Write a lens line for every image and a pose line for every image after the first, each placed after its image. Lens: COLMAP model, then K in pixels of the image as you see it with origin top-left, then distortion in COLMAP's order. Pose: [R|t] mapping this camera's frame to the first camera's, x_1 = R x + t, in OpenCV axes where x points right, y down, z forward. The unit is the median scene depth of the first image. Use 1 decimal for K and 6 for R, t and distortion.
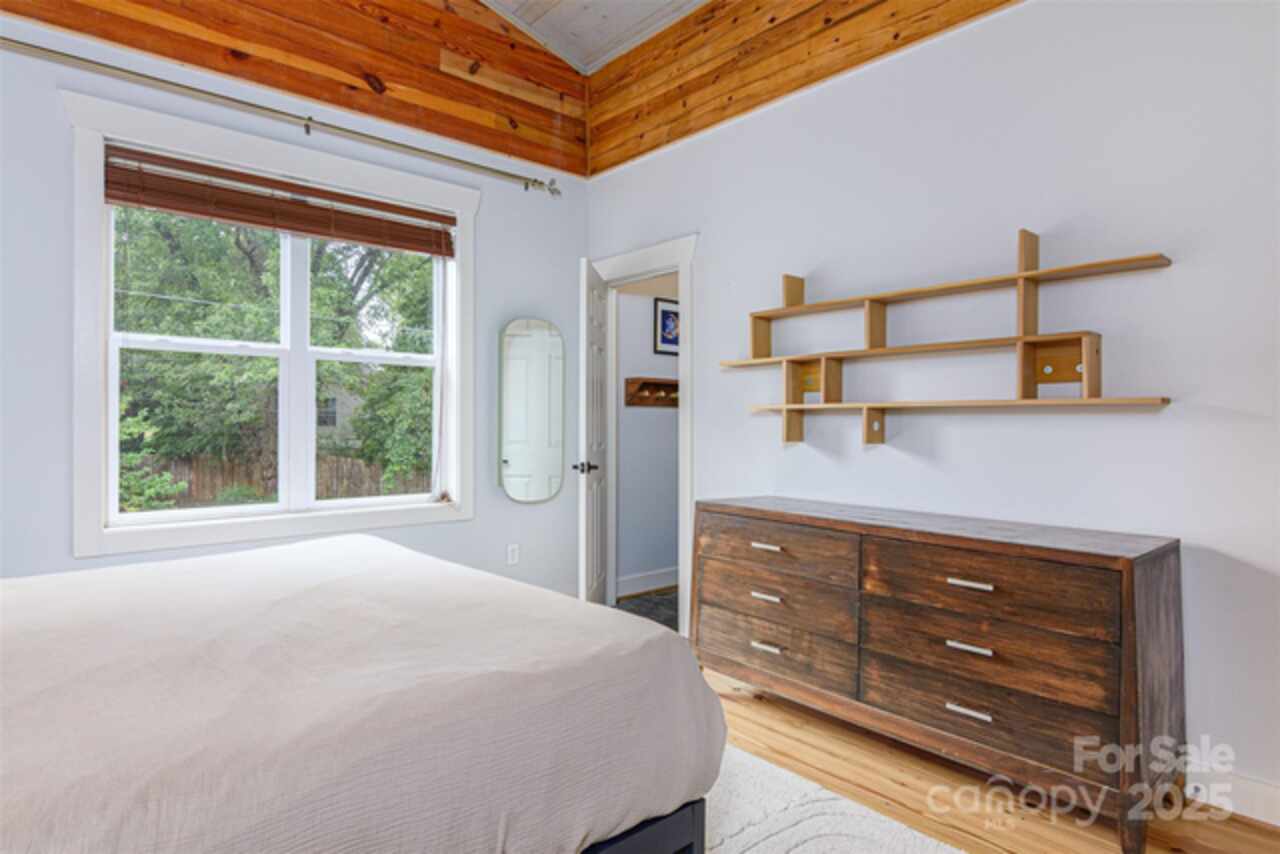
lens RADIAL K [[692.3, 0, 639.6], [0, 692.3, 419.9], [0, 0, 1]] dist [-0.004938, -0.001010]
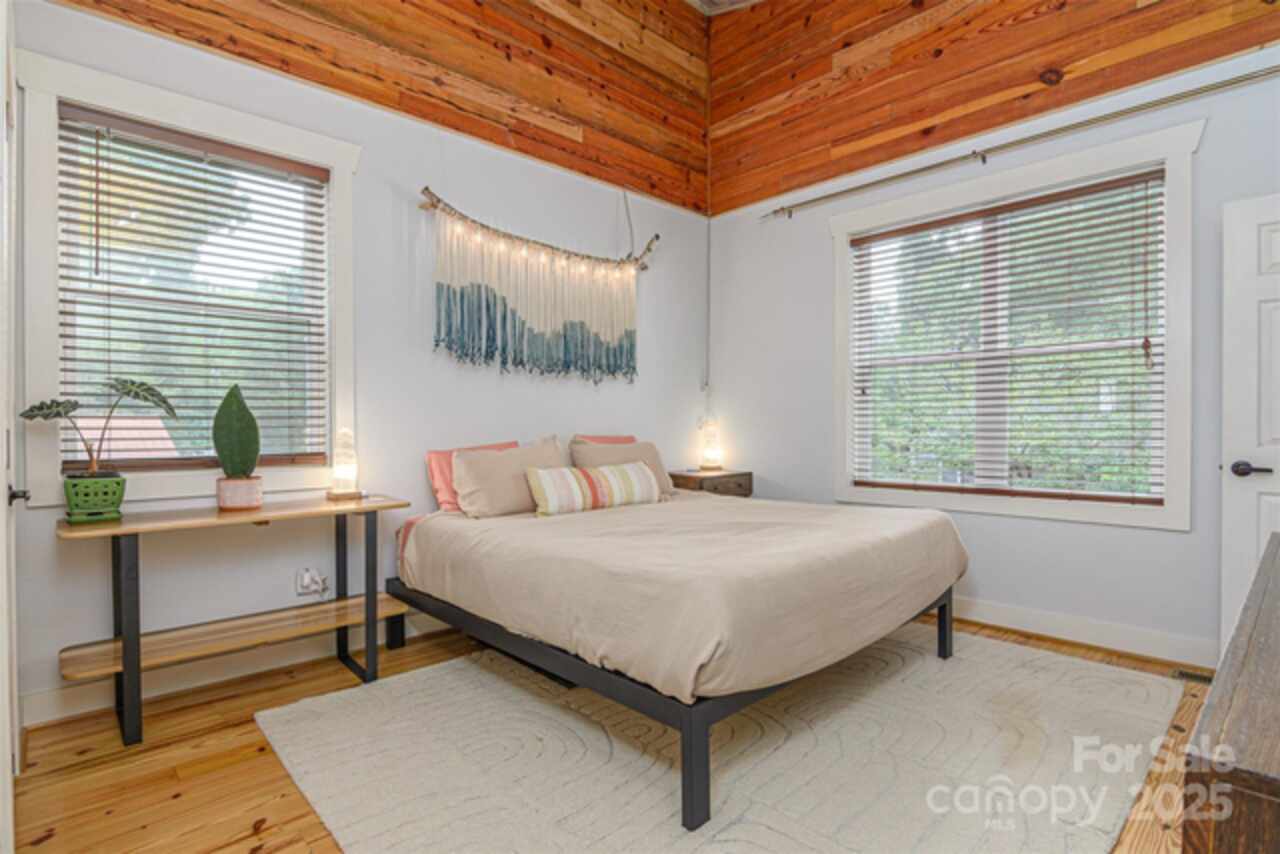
lens RADIAL K [[643.4, 0, 640.3], [0, 643.4, 430.5], [0, 0, 1]] dist [-0.001671, -0.000530]
pose [[0.036412, 0.000516, -0.999337, 0.561399], [-0.002479, 0.999997, 0.000426, 0.027201], [0.999334, 0.002462, 0.036413, 0.399819]]
